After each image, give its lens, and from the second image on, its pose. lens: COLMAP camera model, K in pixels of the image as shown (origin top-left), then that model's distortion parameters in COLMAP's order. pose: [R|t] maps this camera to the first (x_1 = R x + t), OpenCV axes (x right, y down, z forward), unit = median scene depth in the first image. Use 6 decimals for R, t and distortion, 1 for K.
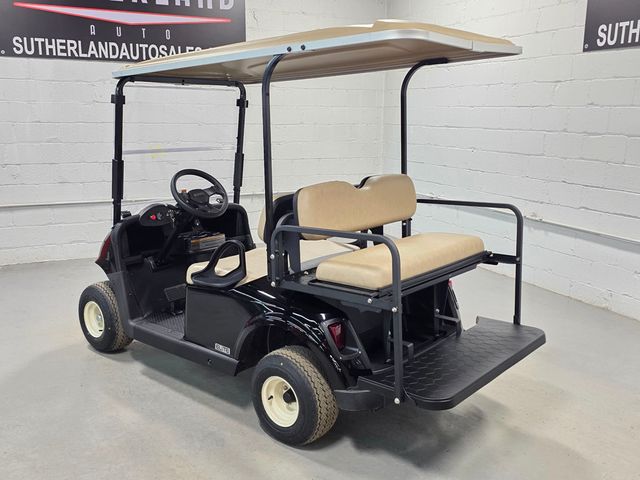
lens RADIAL K [[613.5, 0, 322.1], [0, 613.5, 242.6], [0, 0, 1]] dist [-0.003007, 0.000000]
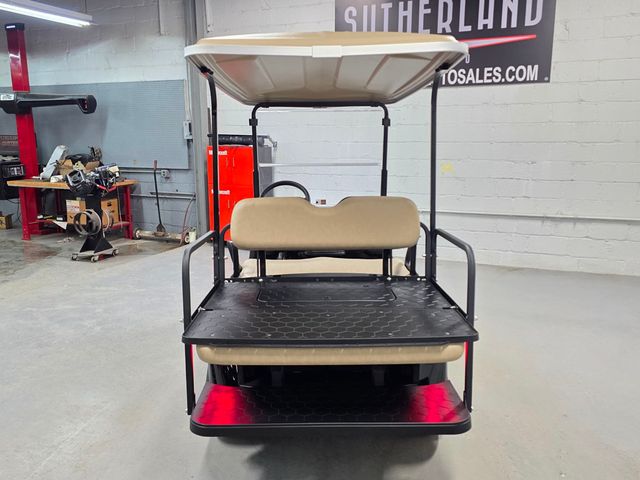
lens RADIAL K [[536.0, 0, 317.9], [0, 536.0, 237.9], [0, 0, 1]] dist [0.048865, -0.000876]
pose [[0.654615, 0.137949, -0.743269, 0.327587], [-0.148557, 0.987512, 0.052442, -0.037979], [0.741222, 0.076089, 0.666934, 0.192658]]
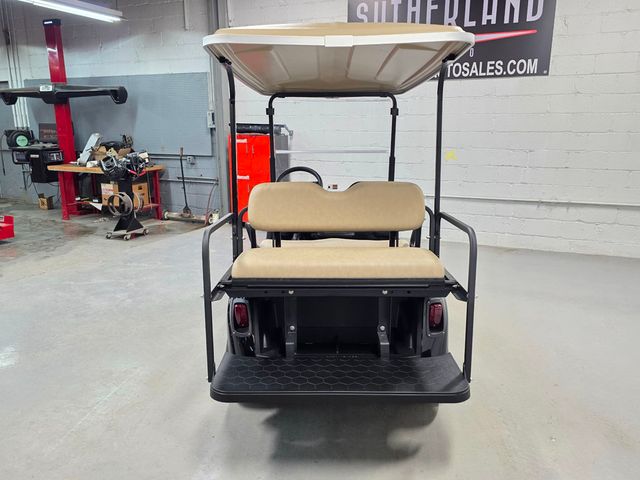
lens RADIAL K [[489.0, 0, 322.8], [0, 489.0, 241.7], [0, 0, 1]] dist [0.041975, -0.019558]
pose [[0.642144, 0.175939, -0.746121, 0.322468], [-0.154478, 0.983038, 0.098854, -0.037924], [0.750858, 0.051780, 0.658431, 0.198067]]
